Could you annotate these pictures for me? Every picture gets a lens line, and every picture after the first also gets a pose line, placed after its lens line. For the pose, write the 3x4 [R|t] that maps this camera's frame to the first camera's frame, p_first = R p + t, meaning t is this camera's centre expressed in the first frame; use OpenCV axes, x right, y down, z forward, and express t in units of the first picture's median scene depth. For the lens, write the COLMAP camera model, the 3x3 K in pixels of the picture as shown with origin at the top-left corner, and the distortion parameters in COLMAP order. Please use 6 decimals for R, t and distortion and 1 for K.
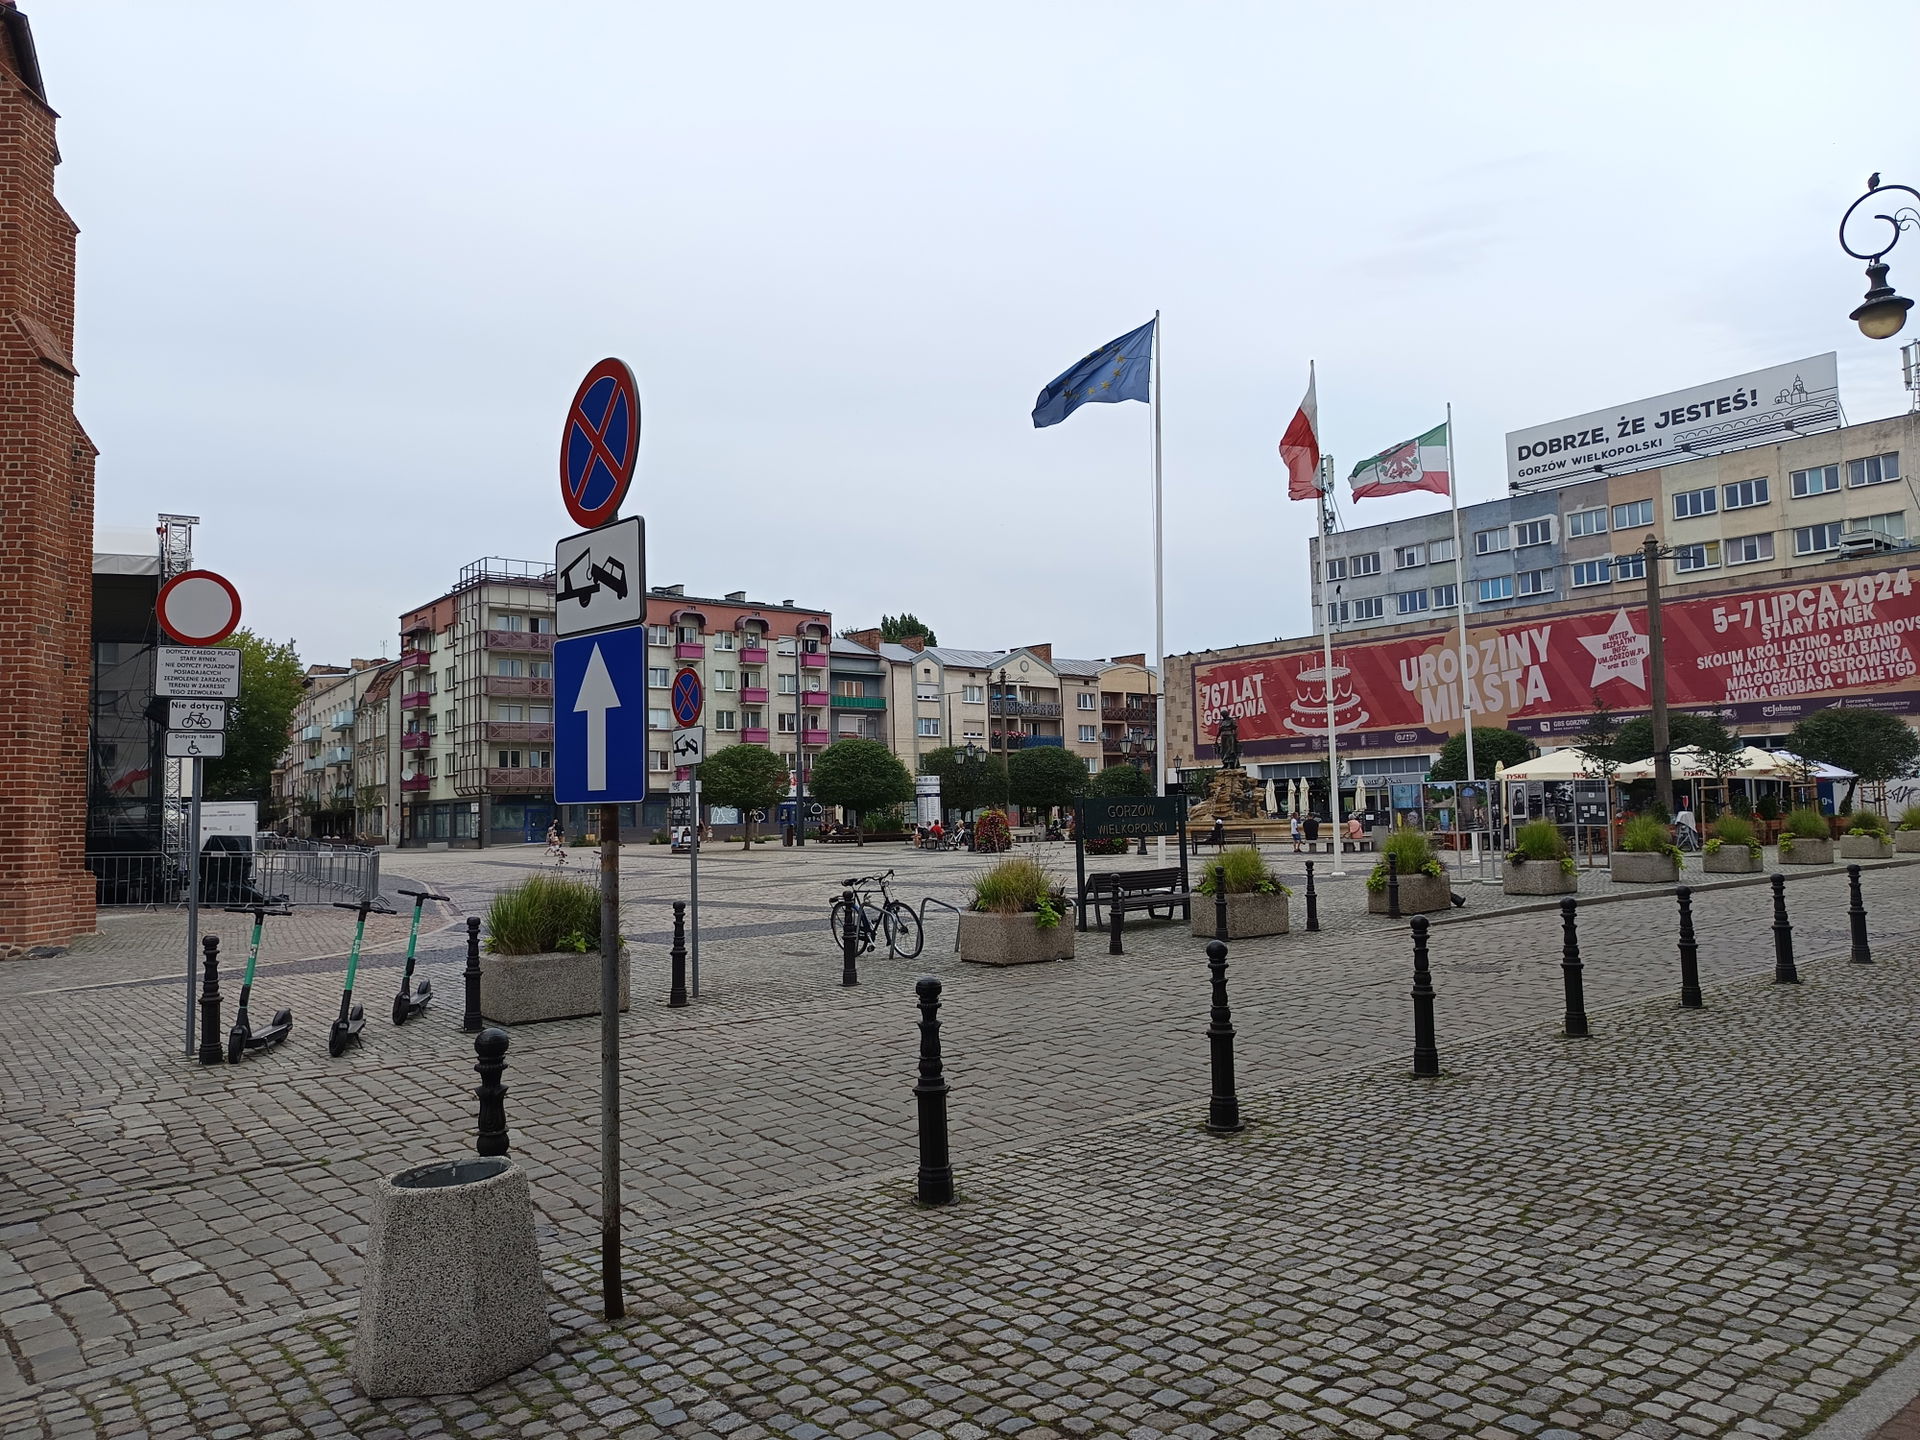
lens RADIAL K [[1388.6, 0, 957.8], [0, 1388.6, 712.9], [0, 0, 1]] dist [-0.004974, 0.013076]
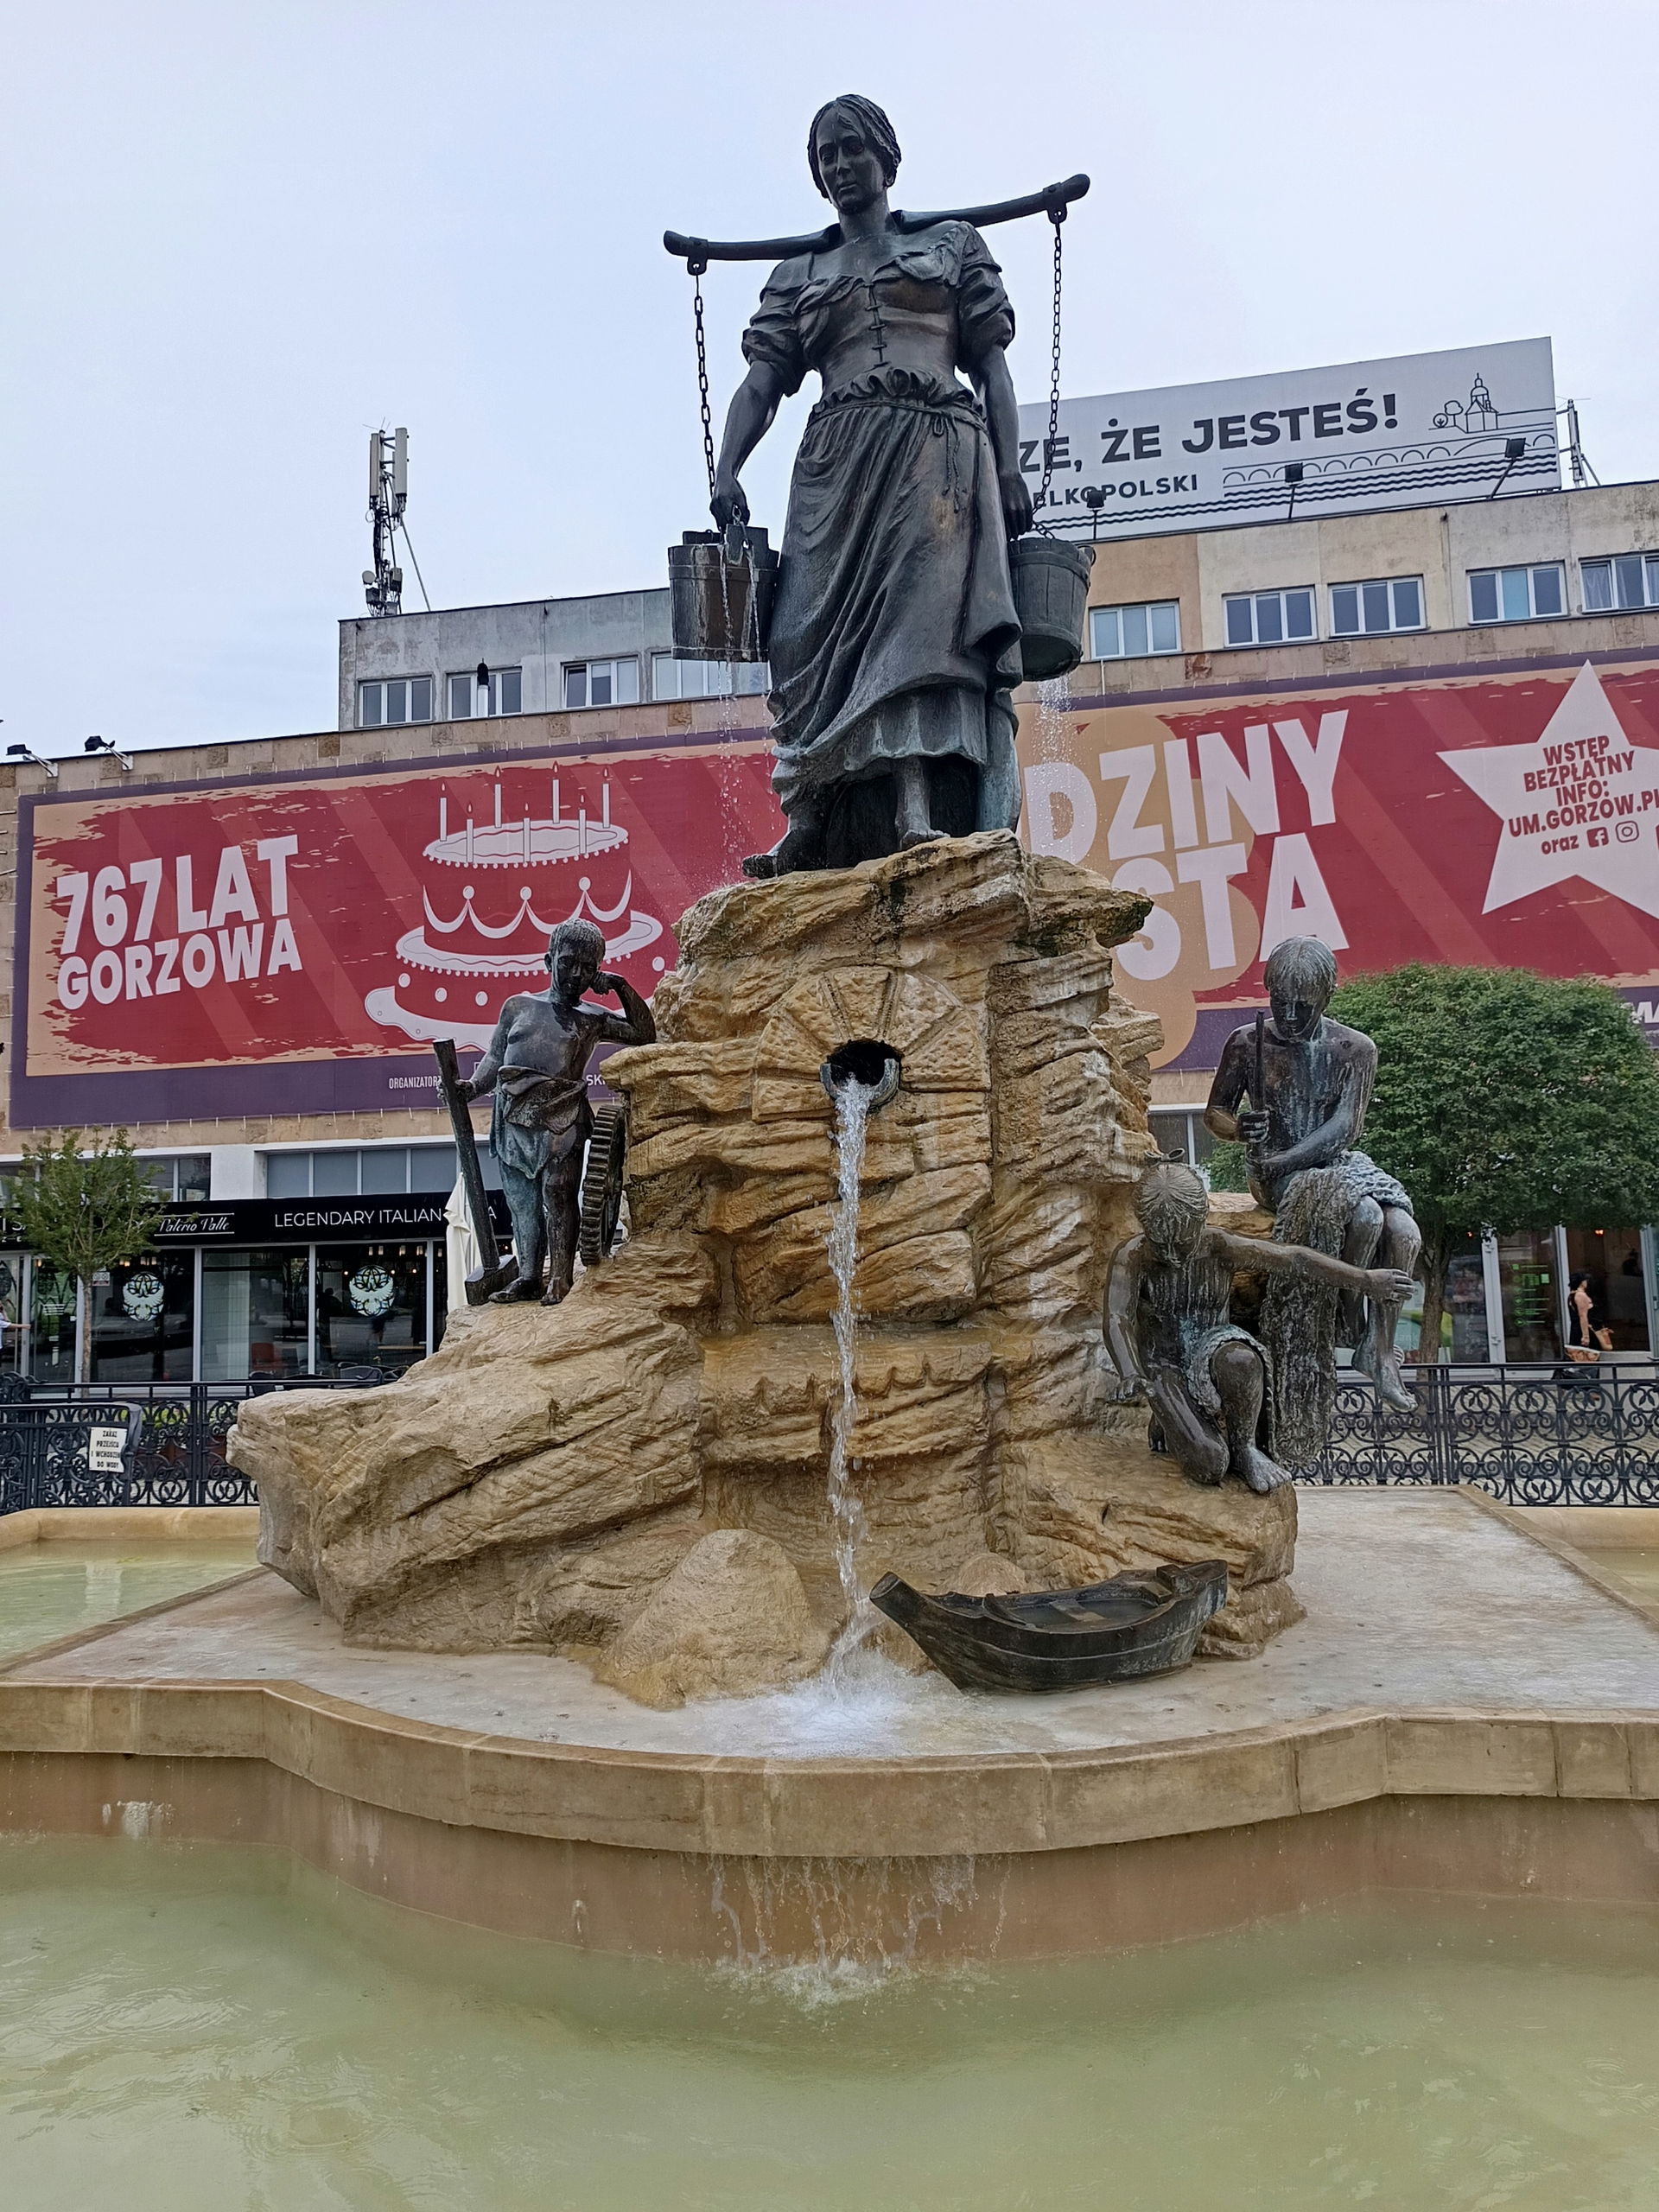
lens RADIAL K [[1599.8, 0, 835.6], [0, 1599.8, 1078.3], [0, 0, 1]] dist [-0.004974, 0.013076]
pose [[0.774451, 0.076490, 0.627993, 0.101434], [-0.041948, 0.996688, -0.069666, 0.042101], [-0.631242, 0.027609, 0.775095, 0.680141]]
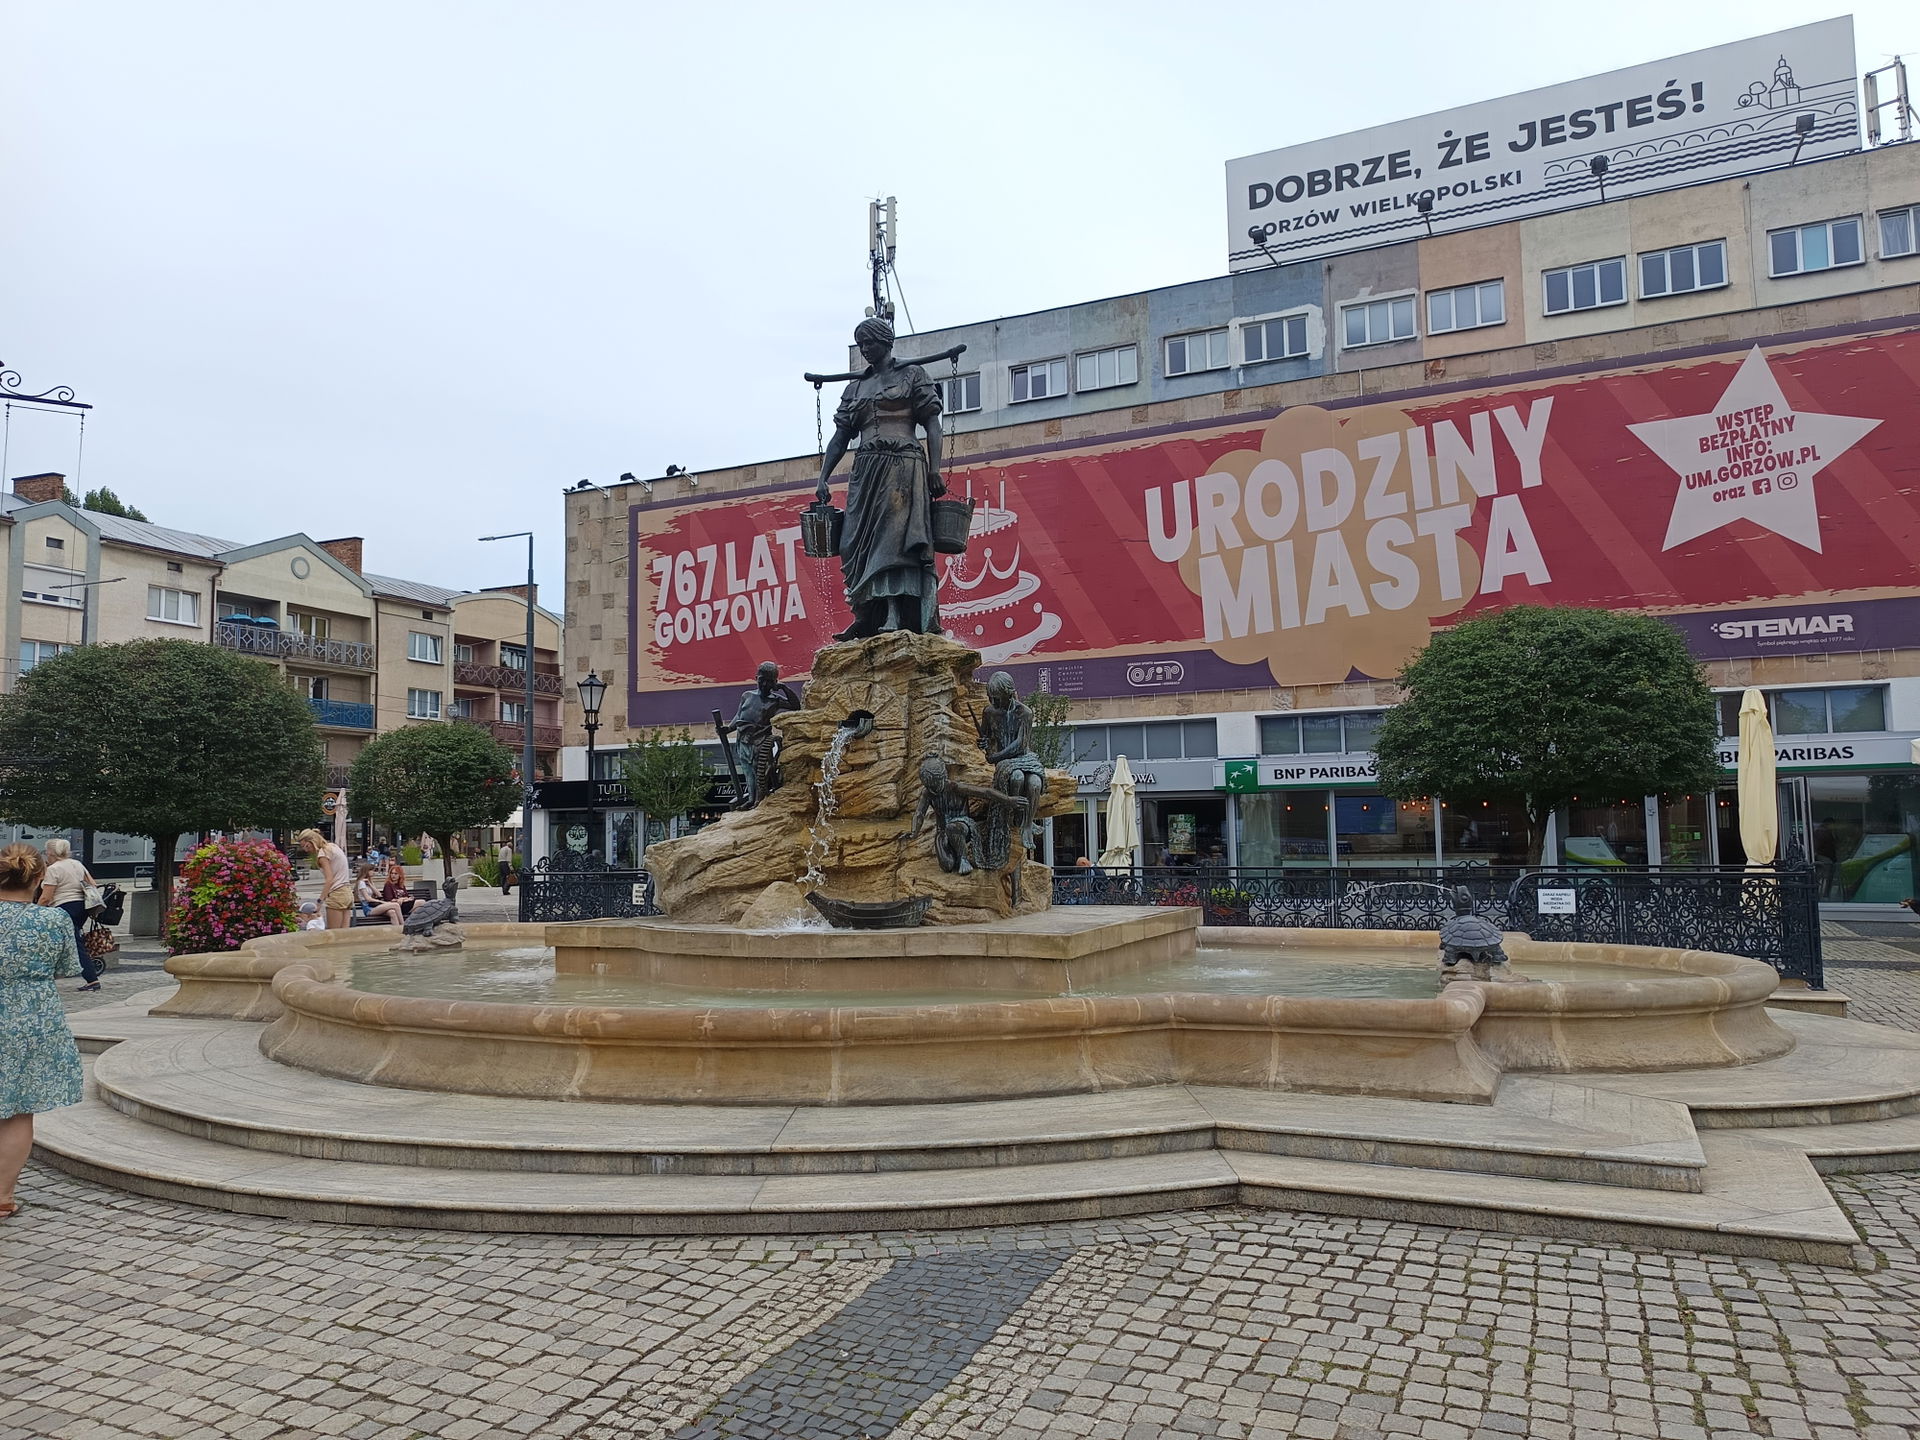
lens RADIAL K [[1388.6, 0, 947.6], [0, 1388.6, 703.5], [0, 0, 1]] dist [-0.004974, 0.013076]
pose [[0.914237, 0.051037, 0.401952, 0.093358], [-0.040259, 0.998568, -0.035222, 0.040302], [-0.403174, 0.016019, 0.914983, 0.601148]]
